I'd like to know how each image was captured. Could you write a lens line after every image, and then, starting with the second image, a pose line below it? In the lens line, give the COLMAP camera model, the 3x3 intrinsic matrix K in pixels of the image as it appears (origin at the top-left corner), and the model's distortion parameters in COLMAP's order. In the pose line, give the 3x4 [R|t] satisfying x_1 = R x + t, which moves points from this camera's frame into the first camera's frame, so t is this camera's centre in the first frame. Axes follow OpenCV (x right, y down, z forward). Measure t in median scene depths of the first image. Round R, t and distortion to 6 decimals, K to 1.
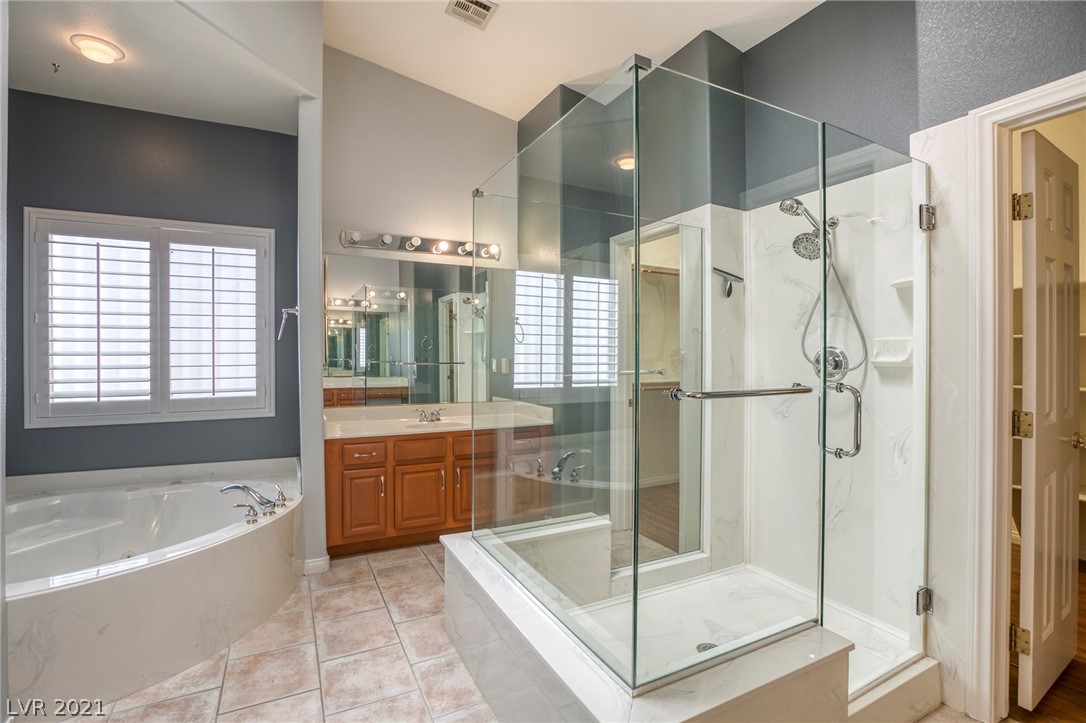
lens RADIAL K [[494.7, 0, 542.7], [0, 494.7, 362.1], [0, 0, 1]] dist [-0.044159, 0.013246]
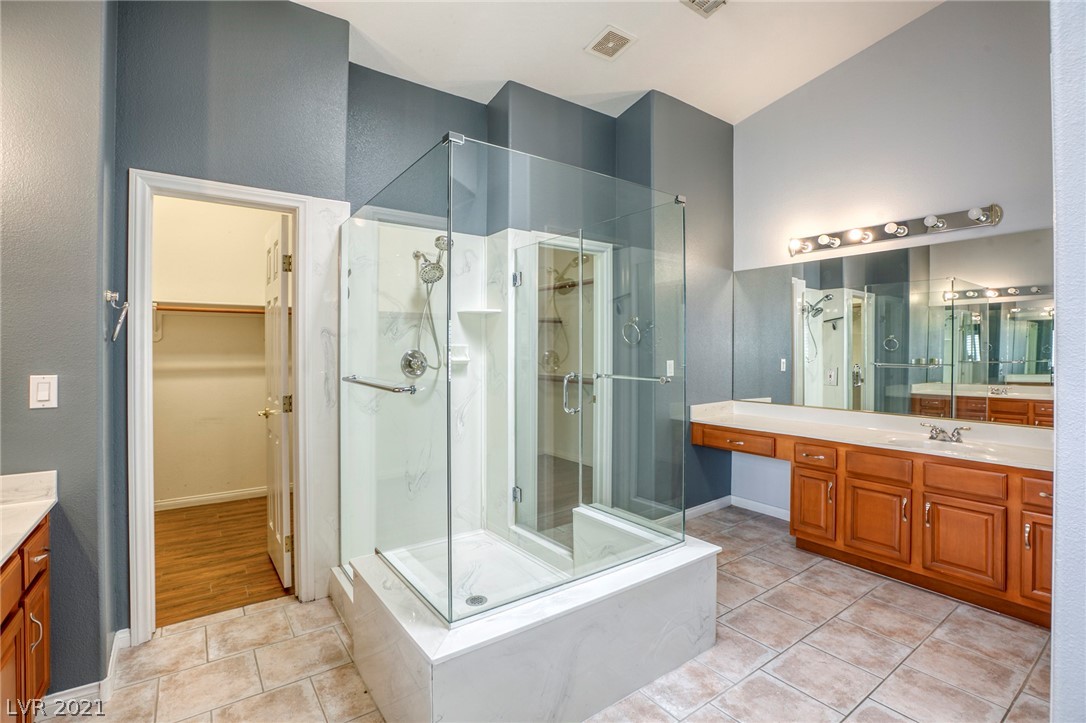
lens RADIAL K [[488.2, 0, 535.8], [0, 488.2, 349.4], [0, 0, 1]] dist [-0.044067, 0.011928]
pose [[-0.109023, -0.007570, 0.994010, -0.682845], [0.010056, 0.999911, 0.008717, -0.038819], [-0.993988, 0.010946, -0.108937, 0.772860]]
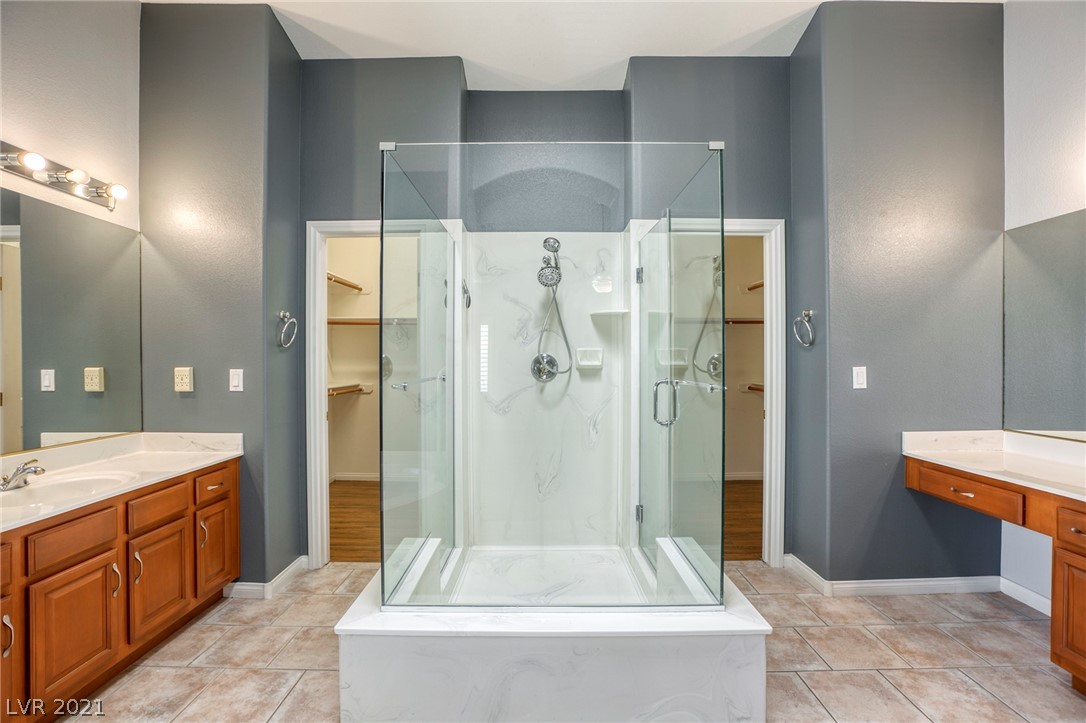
lens RADIAL K [[494.7, 0, 542.7], [0, 494.7, 362.1], [0, 0, 1]] dist [-0.044159, 0.013246]
pose [[0.483850, -0.010182, 0.875092, -0.541300], [0.013937, 0.999895, 0.003929, -0.014583], [-0.875040, 0.010295, 0.483941, 0.340944]]
